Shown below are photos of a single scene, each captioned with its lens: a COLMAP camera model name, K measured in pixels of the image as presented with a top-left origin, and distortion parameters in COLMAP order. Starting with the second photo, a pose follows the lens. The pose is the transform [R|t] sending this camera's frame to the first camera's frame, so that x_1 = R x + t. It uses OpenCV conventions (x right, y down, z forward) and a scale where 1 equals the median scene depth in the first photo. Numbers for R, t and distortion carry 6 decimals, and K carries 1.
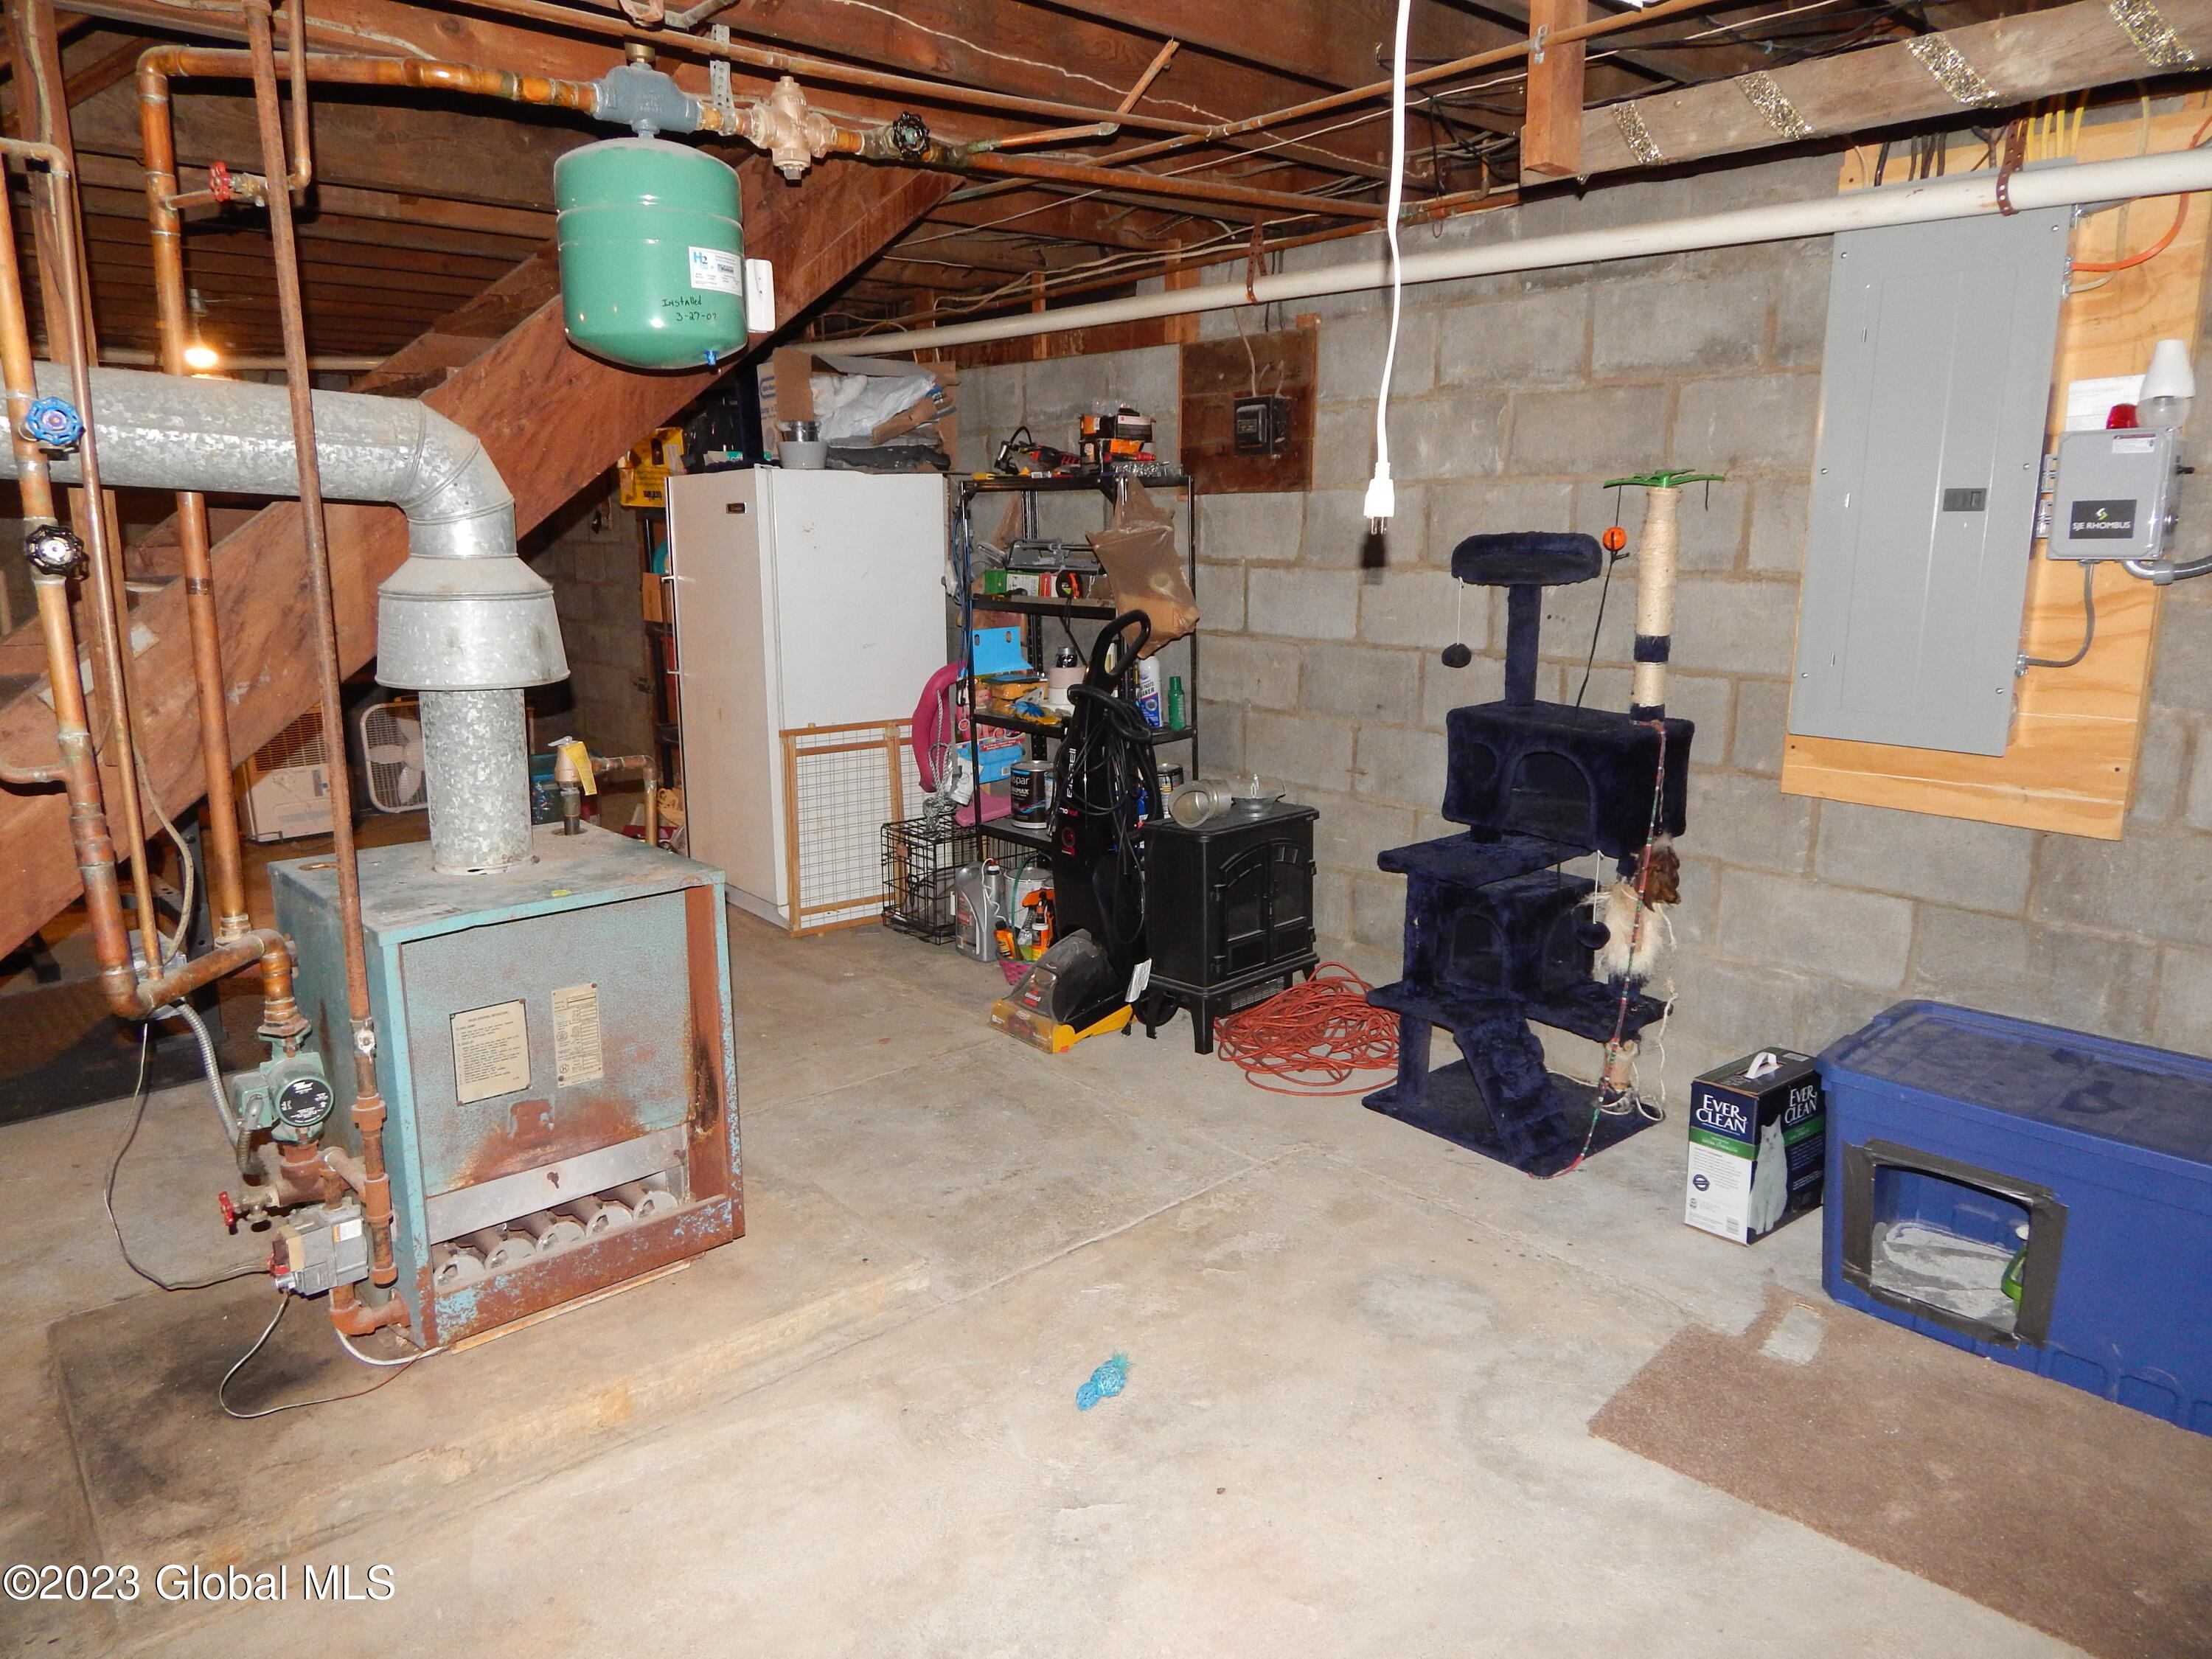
lens RADIAL K [[1451.2, 0, 1104.6], [0, 1451.2, 813.8], [0, 0, 1]] dist [-0.001174, -0.006078]
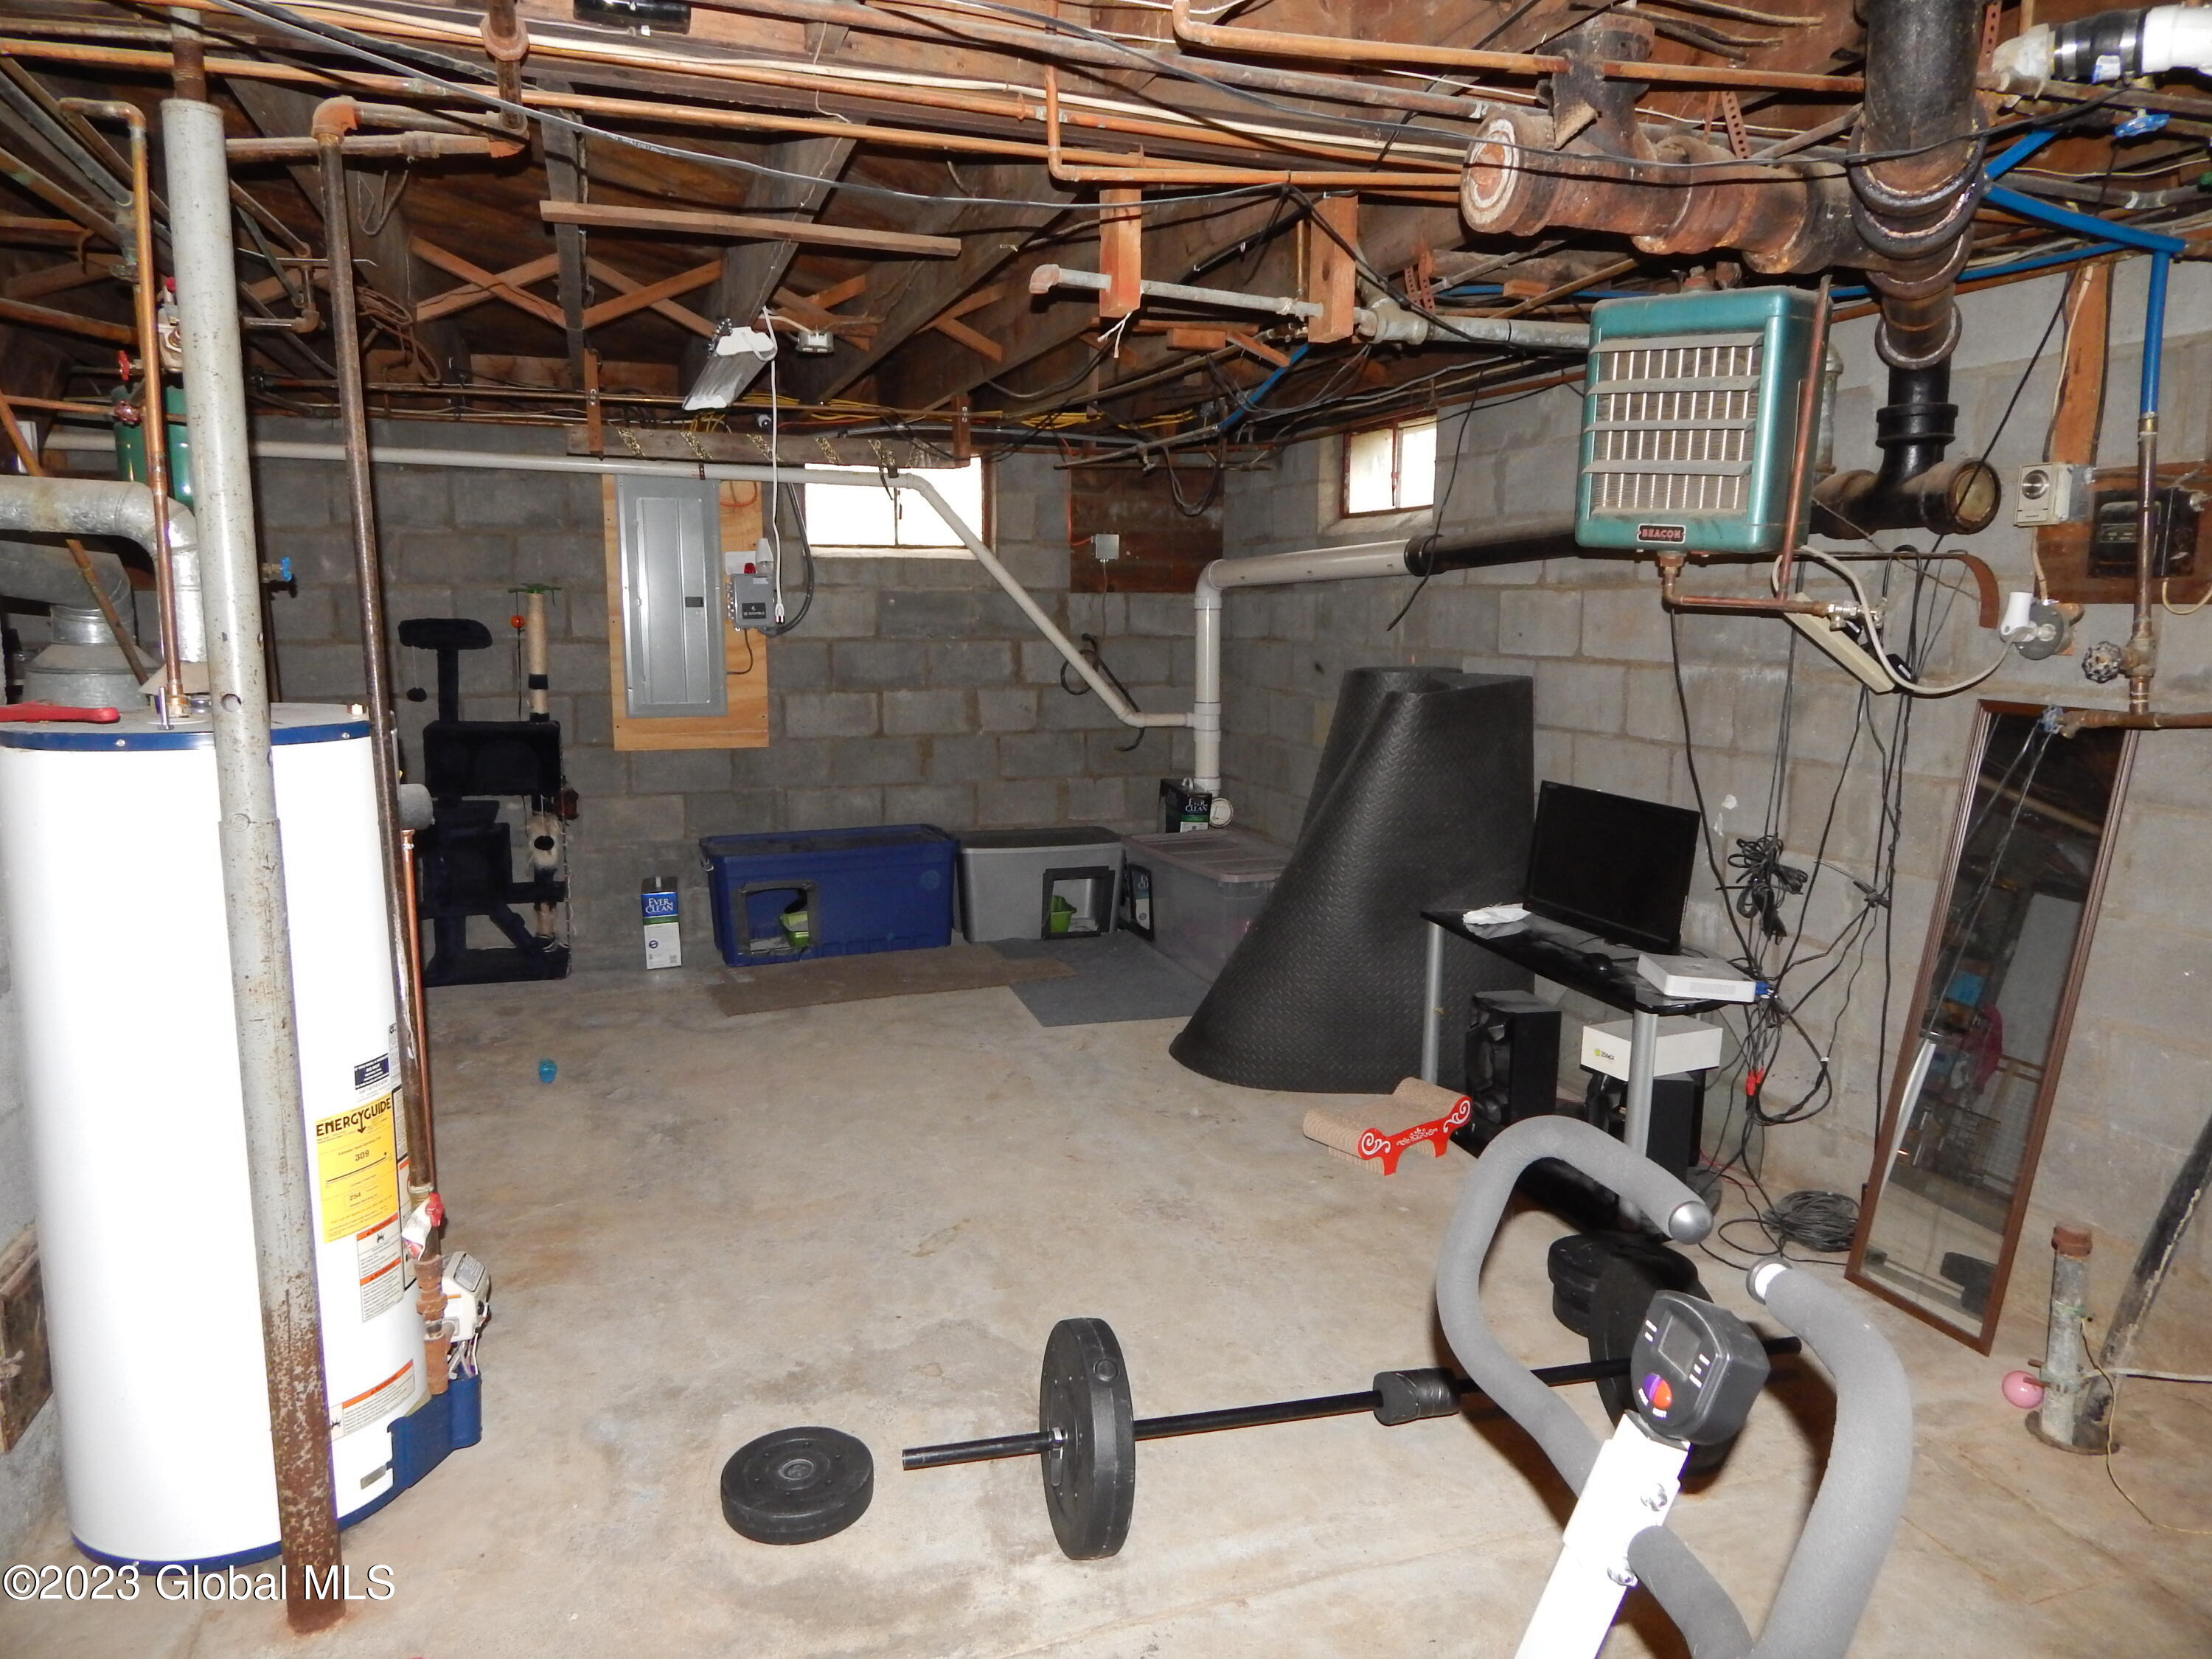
lens RADIAL K [[1451.2, 0, 1101.7], [0, 1451.2, 829.9], [0, 0, 1]] dist [-0.001174, -0.006078]
pose [[0.361639, -0.138754, 0.921935, -1.083705], [0.183100, 0.980176, 0.075697, 0.059844], [-0.914162, 0.141431, 0.379876, -0.306069]]
